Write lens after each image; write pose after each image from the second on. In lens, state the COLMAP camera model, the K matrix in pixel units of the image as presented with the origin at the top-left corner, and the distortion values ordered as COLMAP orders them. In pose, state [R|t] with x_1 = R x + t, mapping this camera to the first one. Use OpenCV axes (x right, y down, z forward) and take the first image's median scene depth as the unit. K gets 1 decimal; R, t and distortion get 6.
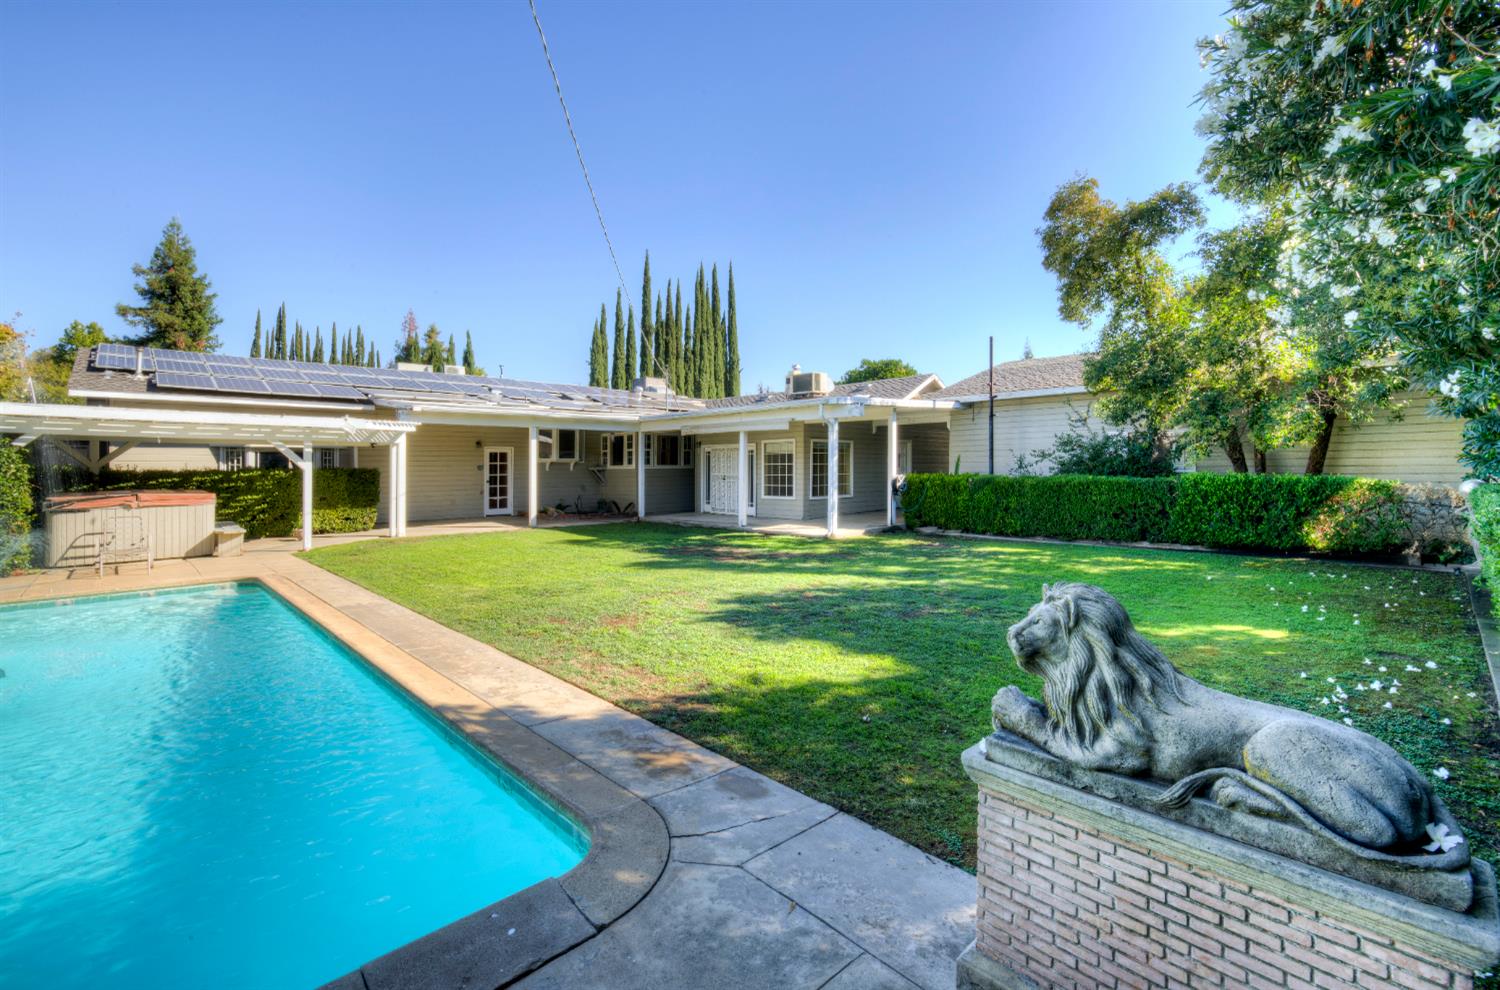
lens RADIAL K [[659.0, 0, 747.4], [0, 659.0, 480.8], [0, 0, 1]] dist [0.000630, -0.000442]
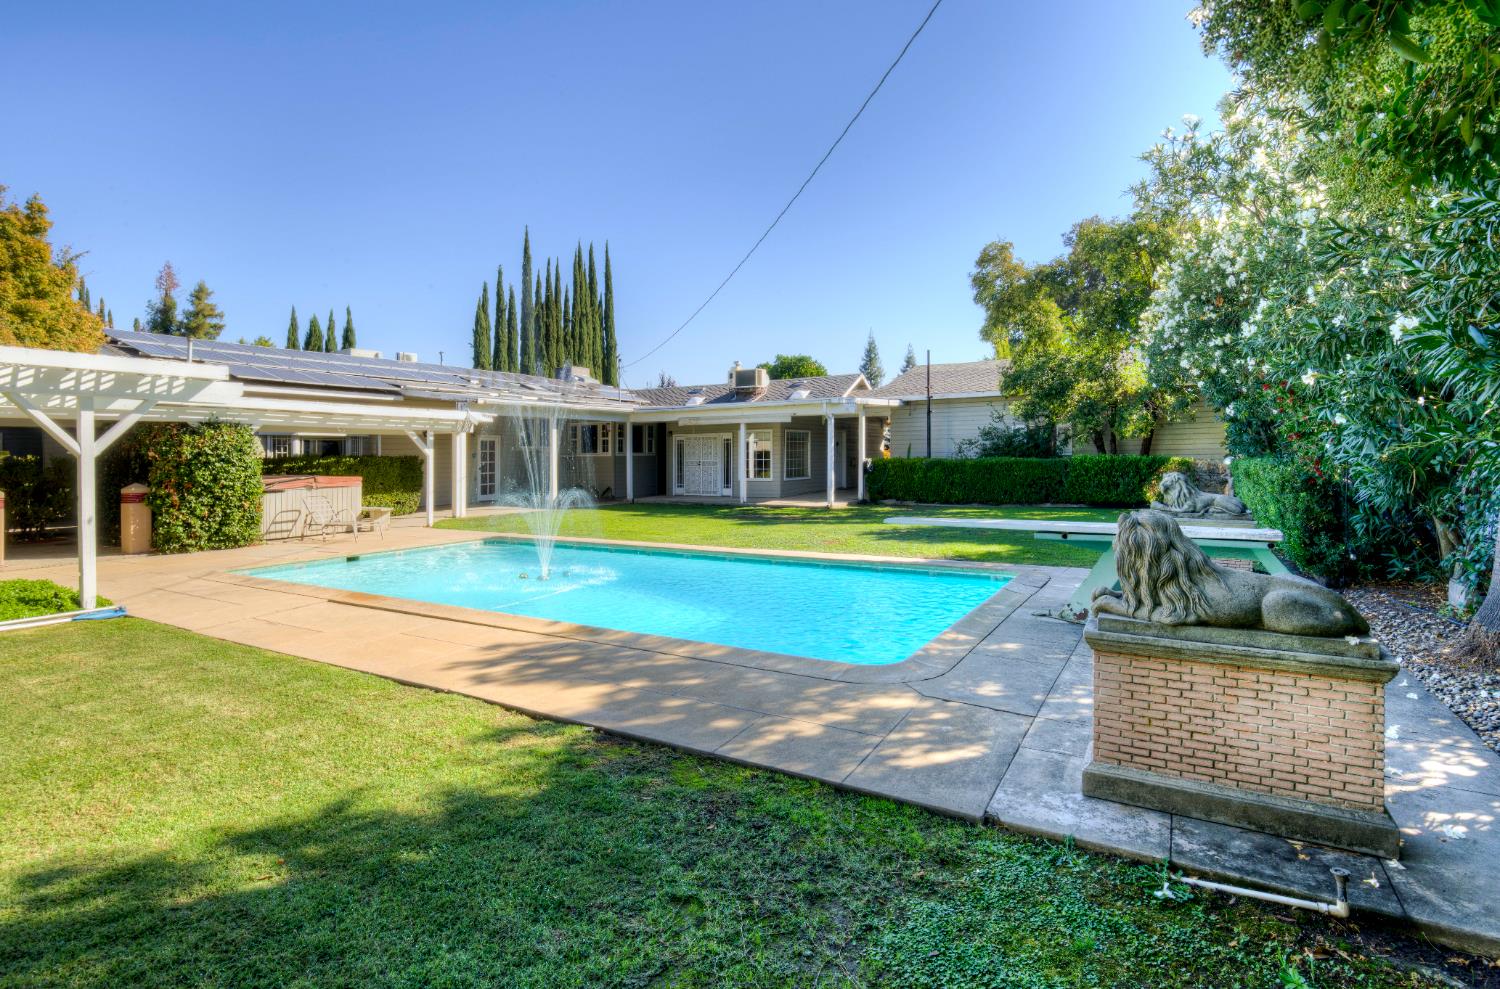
lens RADIAL K [[745.4, 0, 751.5], [0, 745.4, 489.3], [0, 0, 1]] dist [-0.000476, 0.000933]
pose [[0.961336, -0.017316, 0.274833, -0.372690], [0.011511, 0.999676, 0.022721, 0.014367], [-0.275137, -0.018679, 0.961224, -0.308291]]
